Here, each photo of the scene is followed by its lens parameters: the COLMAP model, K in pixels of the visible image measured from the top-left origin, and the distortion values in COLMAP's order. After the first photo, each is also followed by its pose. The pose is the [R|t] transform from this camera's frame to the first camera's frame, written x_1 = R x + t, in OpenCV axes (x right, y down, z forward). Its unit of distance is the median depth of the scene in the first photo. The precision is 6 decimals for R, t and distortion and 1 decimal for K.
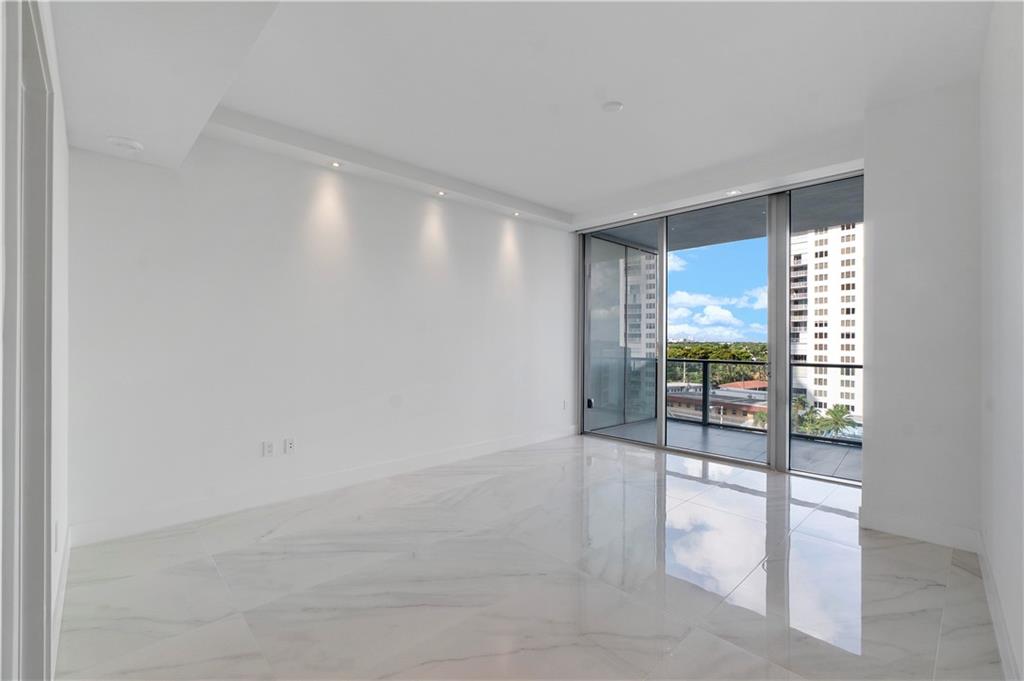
lens RADIAL K [[450.7, 0, 507.7], [0, 450.7, 338.4], [0, 0, 1]] dist [0.001797, 0.001101]
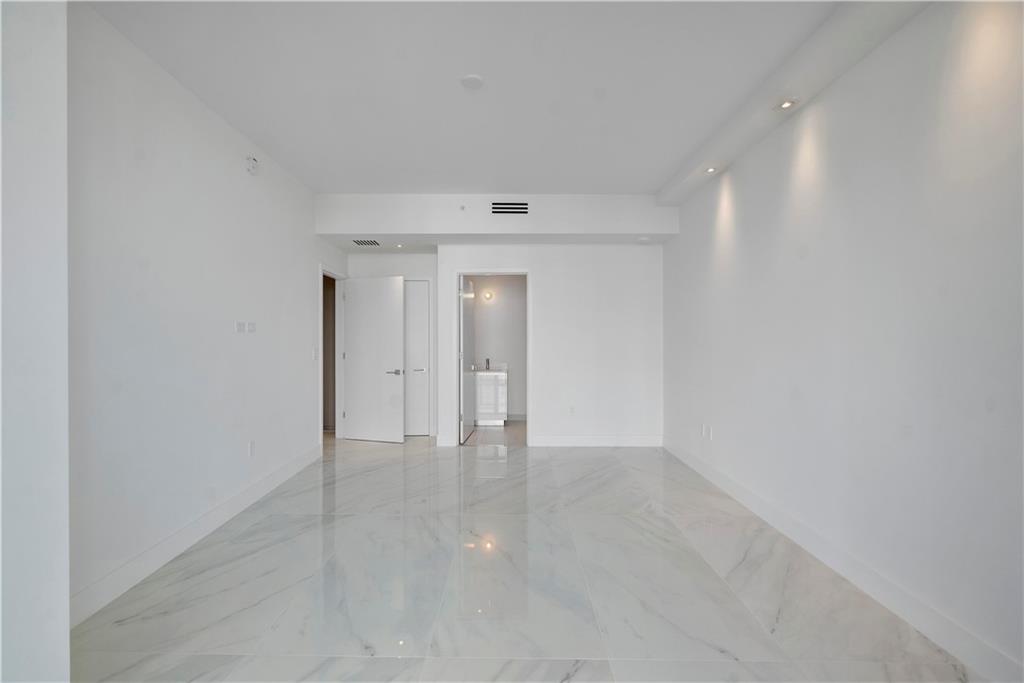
lens RADIAL K [[442.8, 0, 507.9], [0, 442.8, 341.1], [0, 0, 1]] dist [-0.004345, -0.000306]
pose [[-0.697077, -0.001672, -0.716995, 0.715062], [0.000030, 0.999997, -0.002361, 0.002613], [0.716996, -0.001668, -0.697075, 1.464387]]
